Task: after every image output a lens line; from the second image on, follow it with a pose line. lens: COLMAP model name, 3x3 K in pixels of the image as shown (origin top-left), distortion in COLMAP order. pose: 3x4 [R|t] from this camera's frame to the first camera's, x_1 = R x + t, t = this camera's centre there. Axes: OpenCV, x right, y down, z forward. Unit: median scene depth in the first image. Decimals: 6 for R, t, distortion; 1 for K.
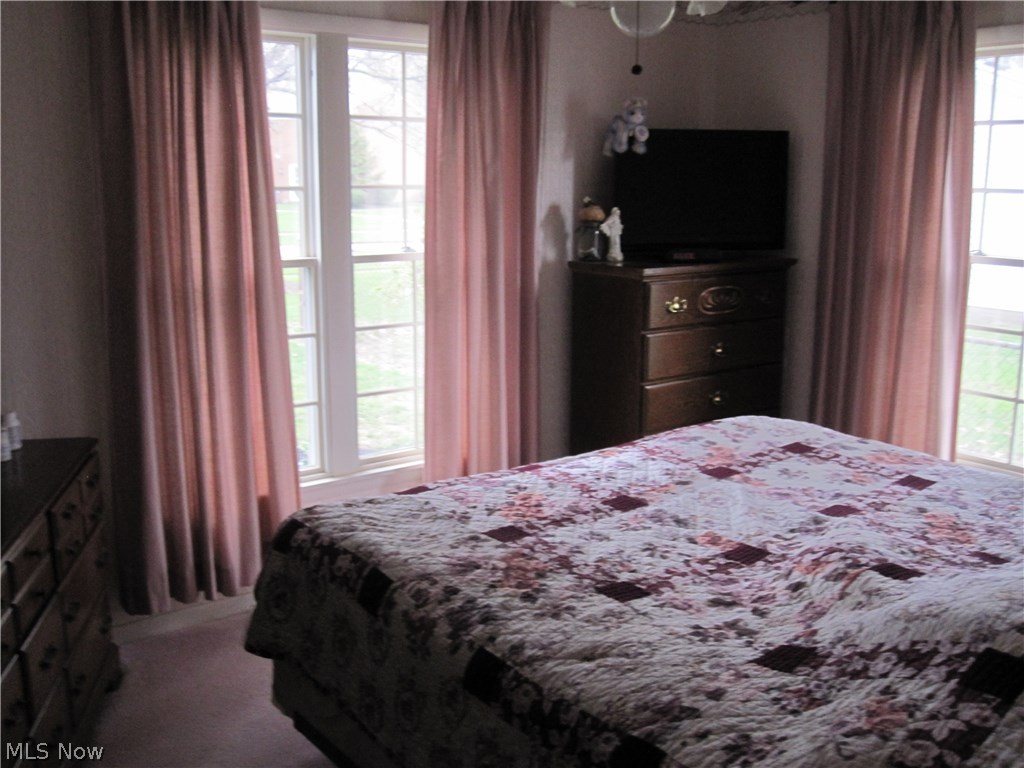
lens RADIAL K [[997.1, 0, 512.0], [0, 997.1, 384.0], [0, 0, 1]] dist [-0.083955, 0.038954]
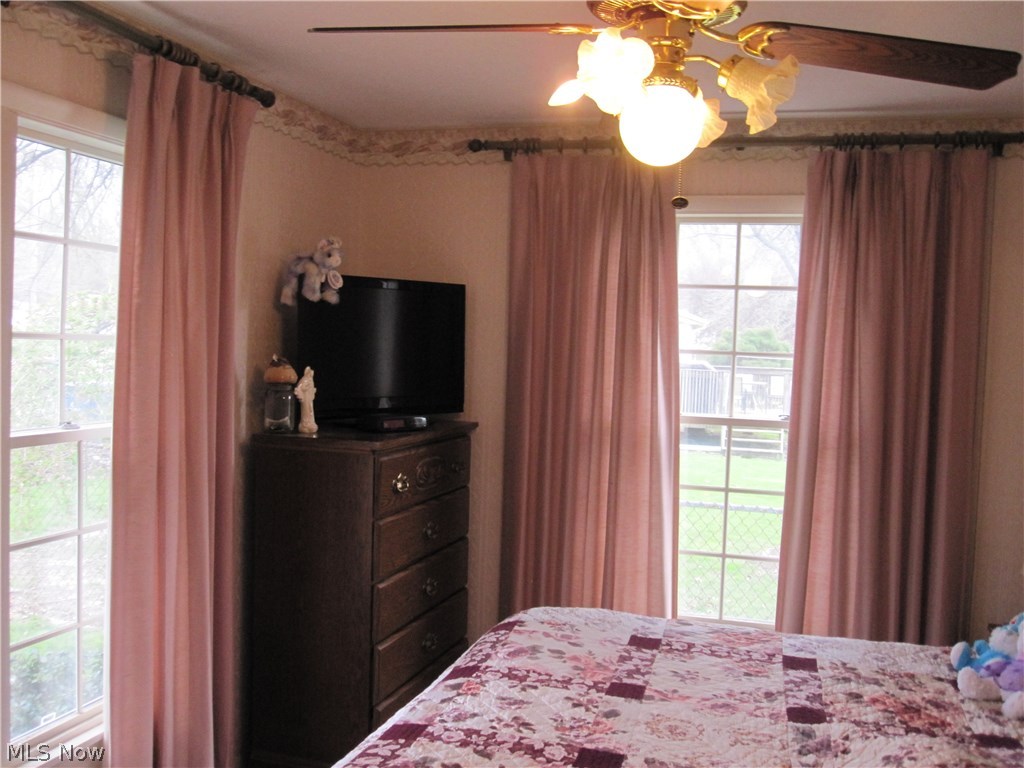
lens RADIAL K [[997.1, 0, 512.0], [0, 997.1, 384.0], [0, 0, 1]] dist [-0.083955, 0.038954]
pose [[0.811578, -0.003100, 0.584236, -0.387353], [0.092115, 0.988158, -0.122716, -0.078701], [-0.576936, 0.153411, 0.802253, 0.408606]]
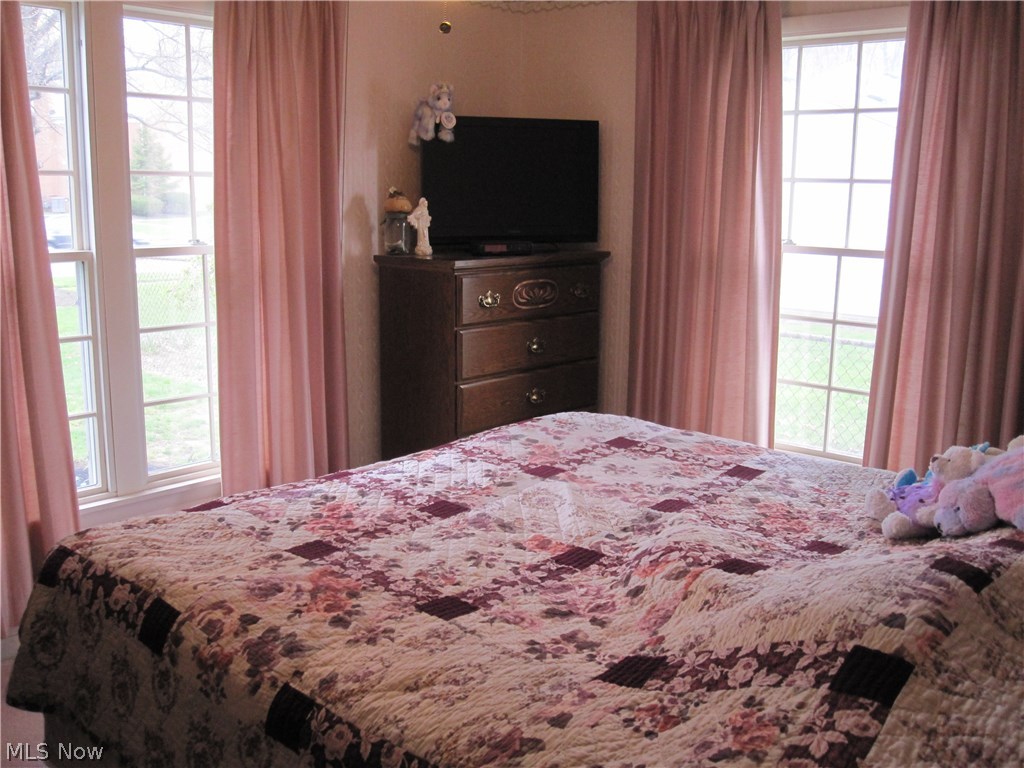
lens RADIAL K [[997.1, 0, 512.0], [0, 997.1, 384.0], [0, 0, 1]] dist [-0.083955, 0.038954]
pose [[0.981532, -0.029507, 0.189010, 0.005568], [0.031432, 0.999480, -0.007195, 0.014307], [-0.188699, 0.013003, 0.981949, 0.093647]]
